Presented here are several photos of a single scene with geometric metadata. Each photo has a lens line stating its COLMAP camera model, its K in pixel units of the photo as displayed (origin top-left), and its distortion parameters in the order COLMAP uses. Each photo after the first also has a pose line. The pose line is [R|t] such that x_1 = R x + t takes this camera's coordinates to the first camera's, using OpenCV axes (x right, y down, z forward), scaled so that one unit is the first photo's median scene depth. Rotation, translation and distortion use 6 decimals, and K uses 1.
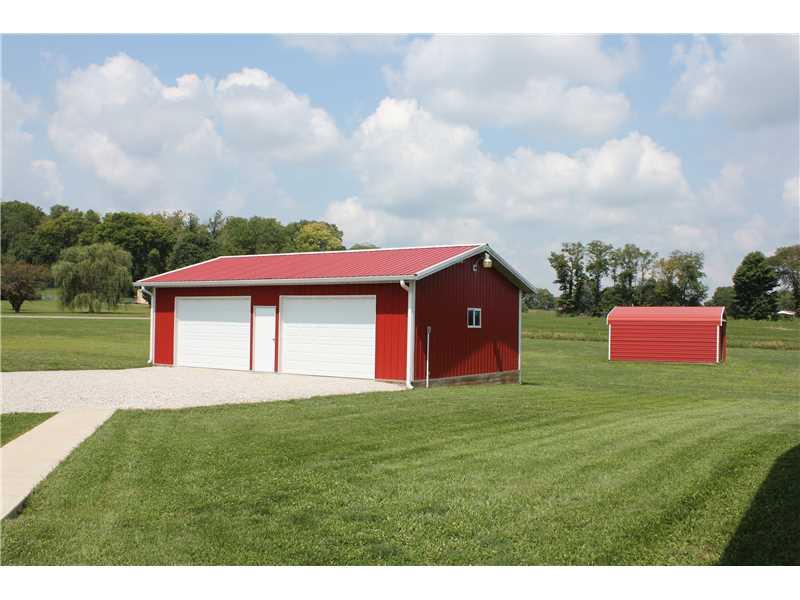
lens RADIAL K [[756.2, 0, 398.5], [0, 756.2, 306.5], [0, 0, 1]] dist [-0.000570, 0.000000]
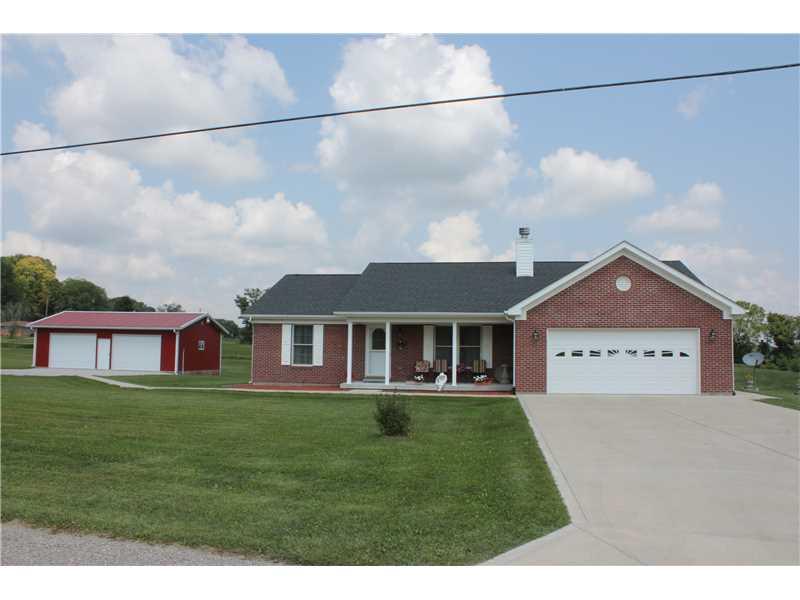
lens RADIAL K [[672.5, 0, 394.9], [0, 672.5, 297.8], [0, 0, 1]] dist [-0.102001, 0.049014]
pose [[0.907770, 0.036358, 0.417889, -0.194380], [-0.013838, 0.998290, -0.056795, -0.019923], [-0.419240, 0.045774, 0.906721, -0.963611]]
